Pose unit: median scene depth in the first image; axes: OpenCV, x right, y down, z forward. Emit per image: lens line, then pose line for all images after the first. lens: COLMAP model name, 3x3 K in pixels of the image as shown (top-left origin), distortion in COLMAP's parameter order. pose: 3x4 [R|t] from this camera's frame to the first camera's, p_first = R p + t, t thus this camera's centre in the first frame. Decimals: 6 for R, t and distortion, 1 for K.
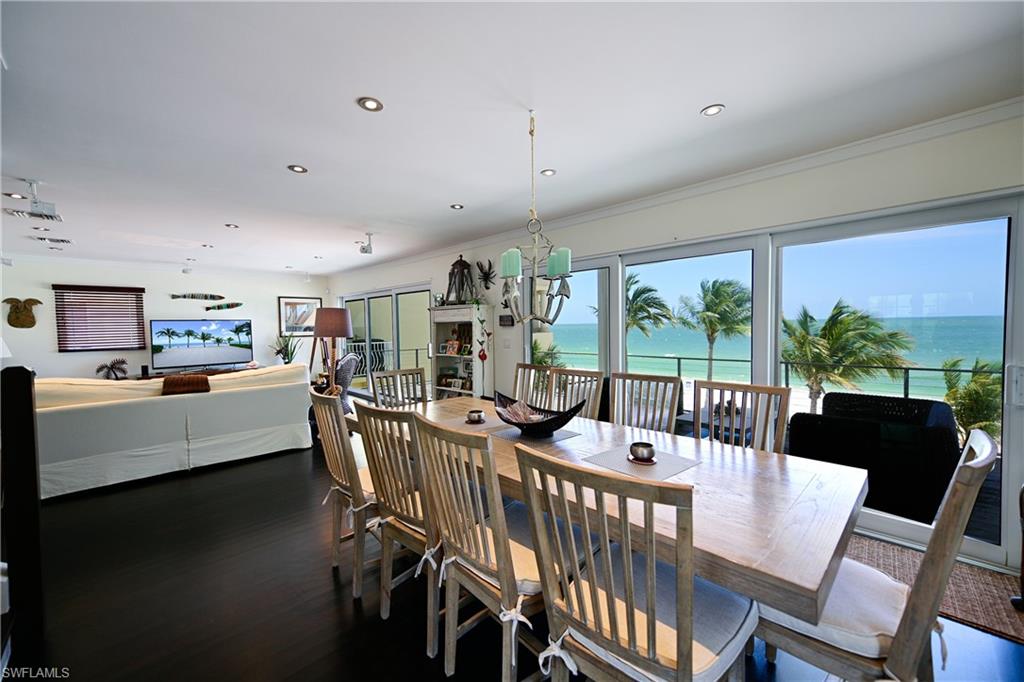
lens RADIAL K [[406.6, 0, 512.9], [0, 406.6, 337.8], [0, 0, 1]] dist [0.021289, -0.000021]
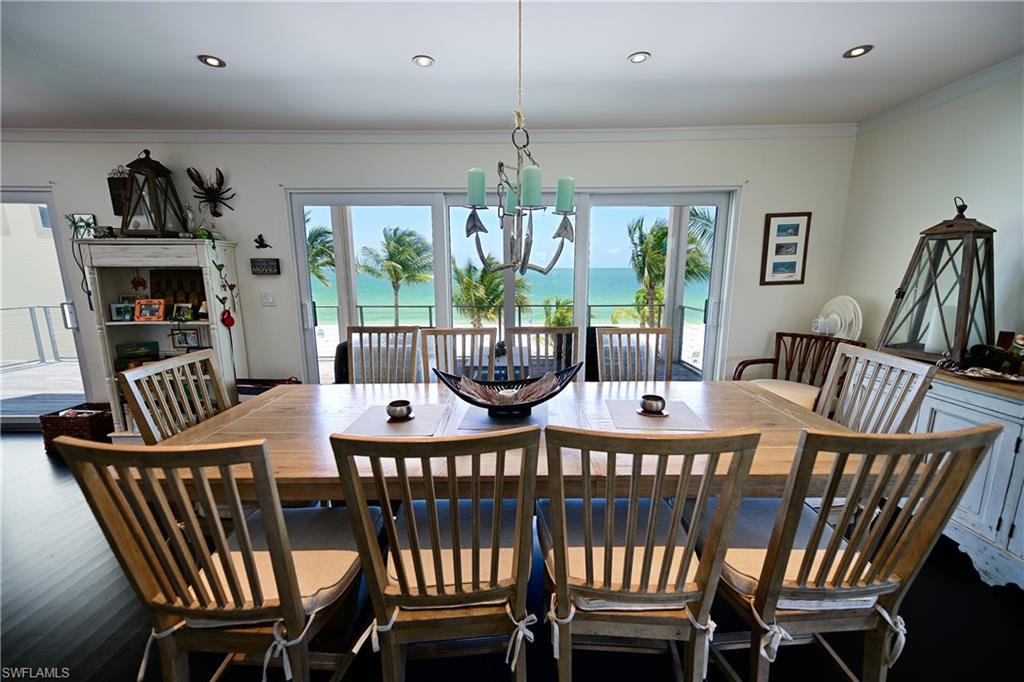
lens RADIAL K [[406.6, 0, 512.4], [0, 406.6, 337.7], [0, 0, 1]] dist [0.021289, -0.000021]
pose [[0.704808, -0.108378, 0.701071, -0.157949], [0.019094, 0.990801, 0.133971, -0.005426], [-0.709141, -0.081038, 0.700394, 0.146754]]
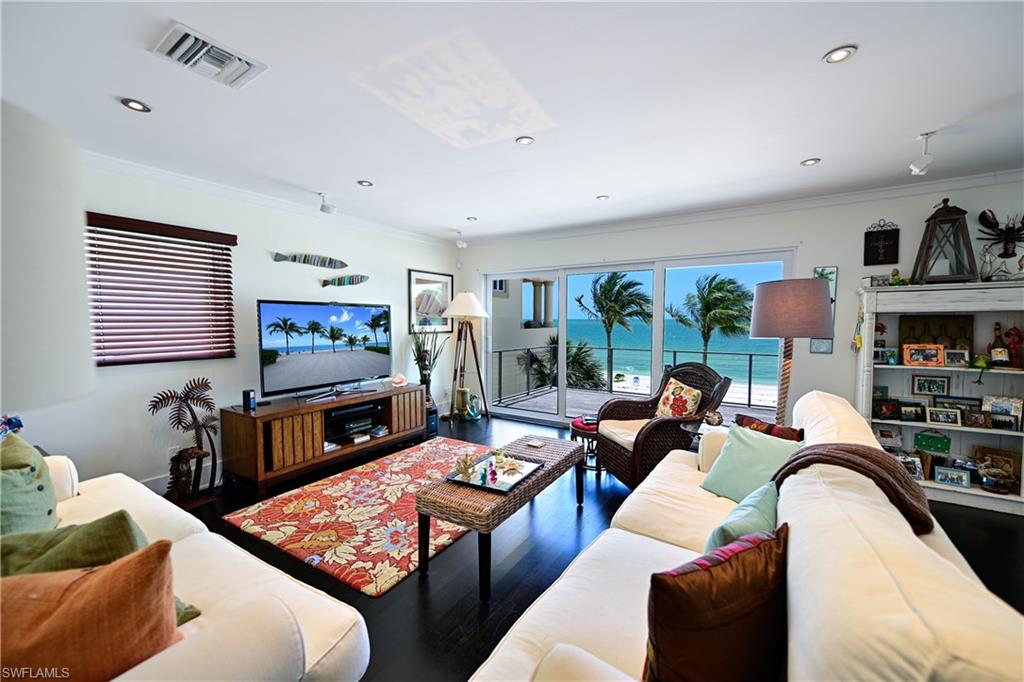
lens RADIAL K [[406.6, 0, 513.7], [0, 406.6, 355.6], [0, 0, 1]] dist [0.021289, -0.000021]
pose [[0.969917, -0.007671, 0.243313, -0.683968], [-0.004889, 0.998688, 0.050975, -0.002661], [-0.243385, -0.050631, 0.968607, 0.430136]]
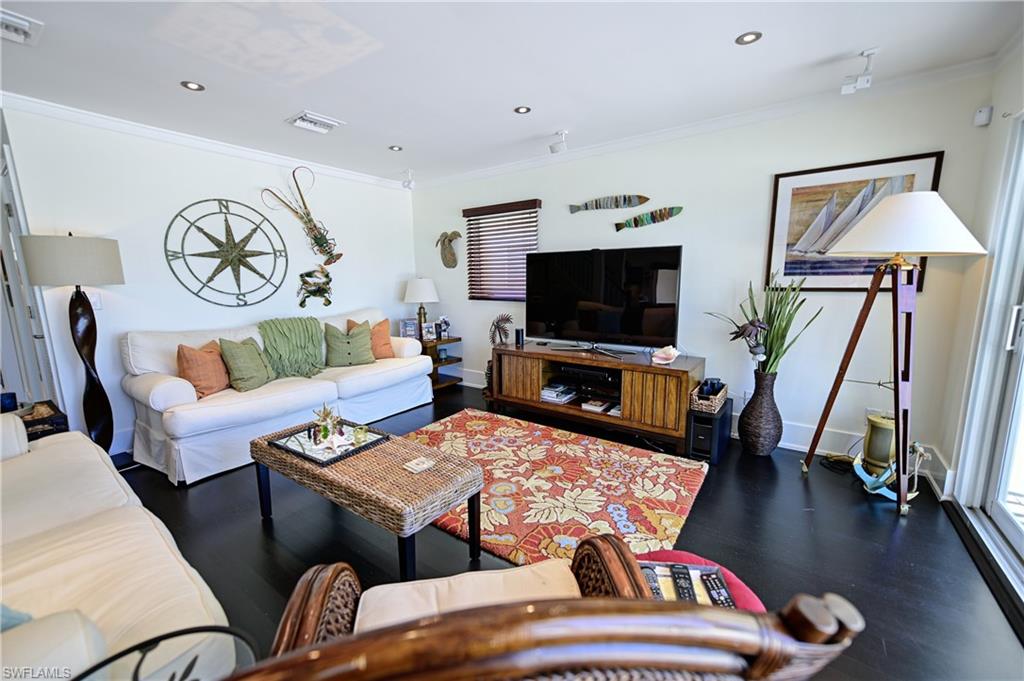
lens RADIAL K [[403.2, 0, 510.8], [0, 403.2, 342.9], [0, 0, 1]] dist [0.013794, 0.000013]
pose [[0.173417, 0.169474, -0.970157, -0.297663], [-0.027222, 0.985531, 0.167293, -0.012553], [0.984472, -0.002602, 0.175522, 0.857275]]
